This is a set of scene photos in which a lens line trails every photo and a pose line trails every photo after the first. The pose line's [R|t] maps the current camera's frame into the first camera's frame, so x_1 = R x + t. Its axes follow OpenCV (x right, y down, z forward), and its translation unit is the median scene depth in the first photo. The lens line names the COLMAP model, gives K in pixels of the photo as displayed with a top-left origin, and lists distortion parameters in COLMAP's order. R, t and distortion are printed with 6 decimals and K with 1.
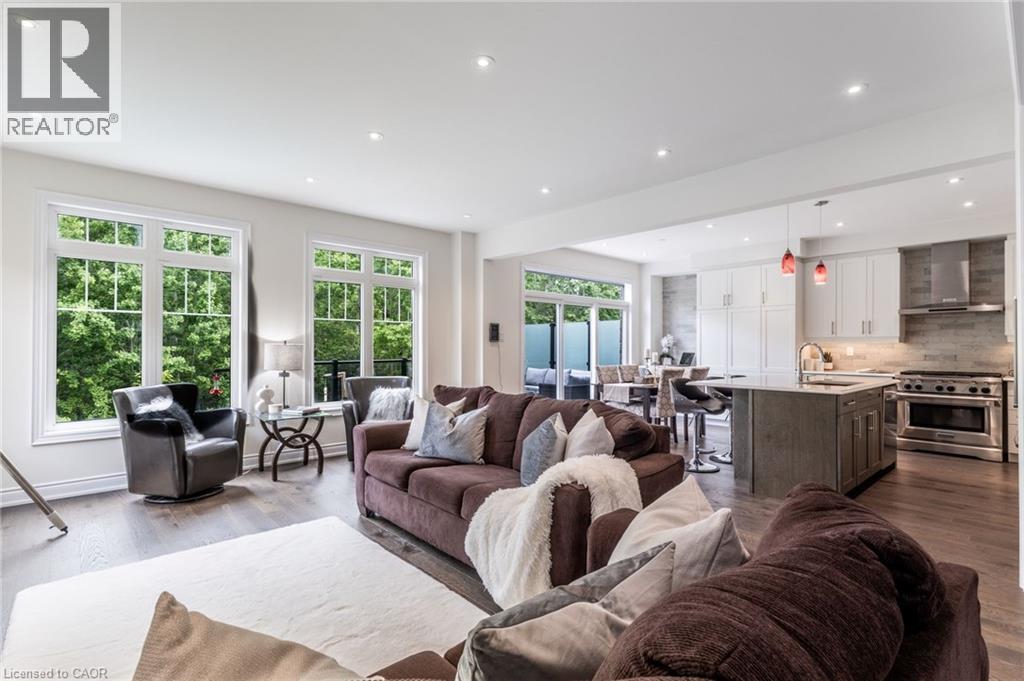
lens RADIAL K [[487.5, 0, 516.4], [0, 487.5, 342.4], [0, 0, 1]] dist [0.005811, 0.000992]
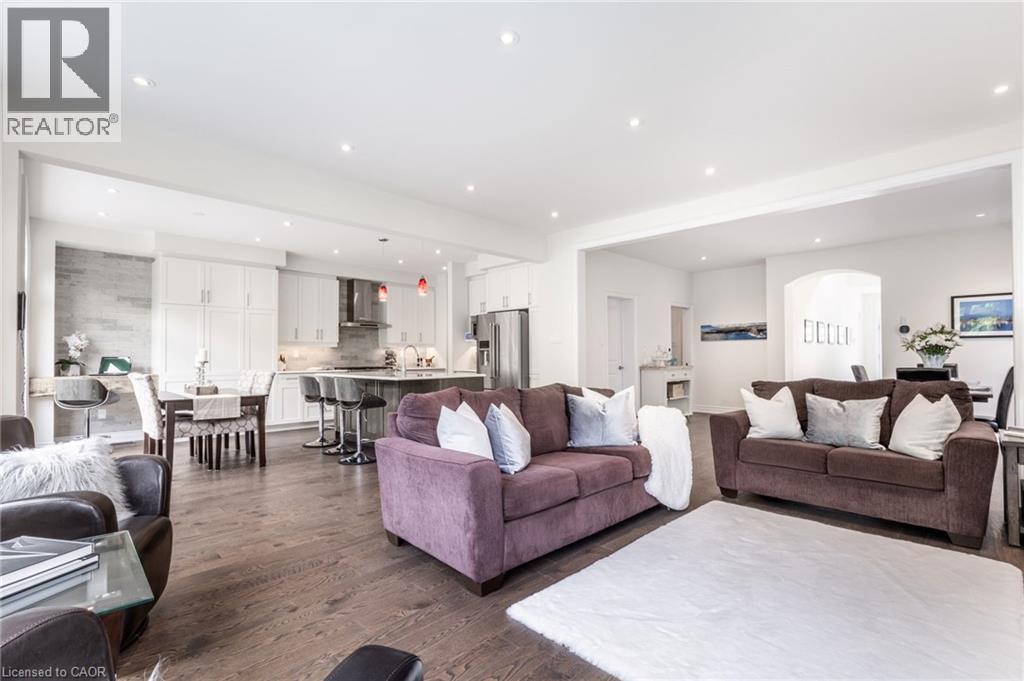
lens RADIAL K [[487.5, 0, 516.3], [0, 487.5, 346.7], [0, 0, 1]] dist [0.005811, 0.000992]
pose [[-0.030949, 0.019154, 0.999337, -0.522364], [-0.004900, 0.999801, -0.019315, 0.021673], [-0.999509, -0.005495, -0.030849, 0.498548]]
